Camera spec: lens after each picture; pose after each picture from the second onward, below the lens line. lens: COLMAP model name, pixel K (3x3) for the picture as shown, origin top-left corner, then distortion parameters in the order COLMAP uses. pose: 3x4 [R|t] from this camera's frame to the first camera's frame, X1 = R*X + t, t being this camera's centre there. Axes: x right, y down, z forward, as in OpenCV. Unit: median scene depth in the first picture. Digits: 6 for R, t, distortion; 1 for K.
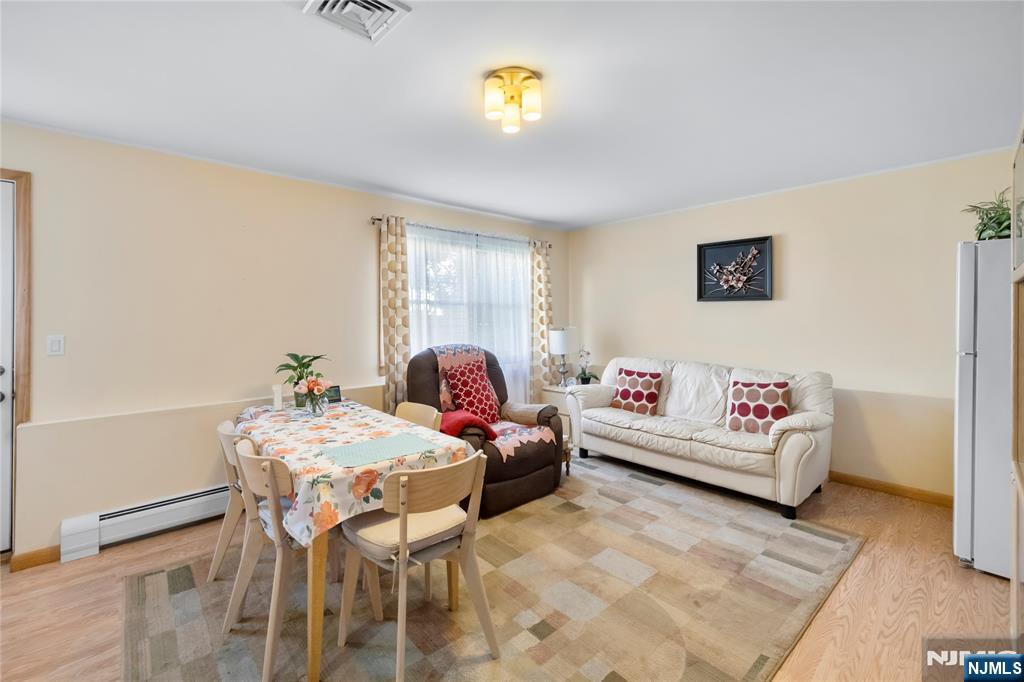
lens RADIAL K [[441.9, 0, 513.7], [0, 441.9, 311.0], [0, 0, 1]] dist [-0.000719, 0.000093]
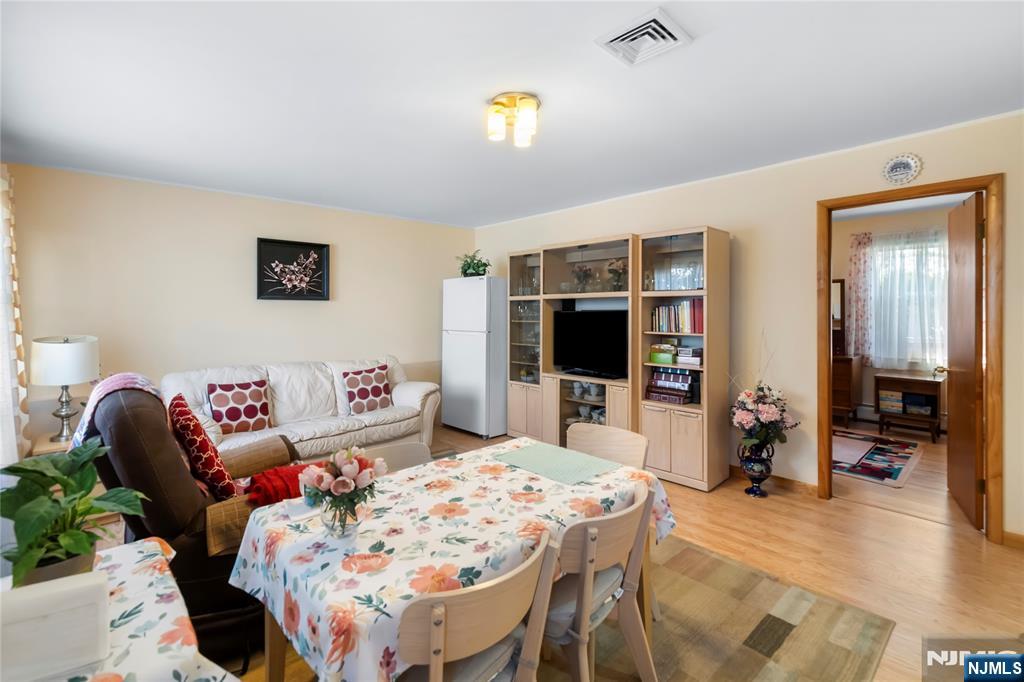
lens RADIAL K [[441.9, 0, 513.7], [0, 441.9, 311.0], [0, 0, 1]] dist [-0.000719, 0.000093]
pose [[0.007141, 0.004742, 0.999963, -0.551257], [0.002866, 0.999985, -0.004763, 0.009327], [-0.999970, 0.002900, 0.007127, 0.503409]]
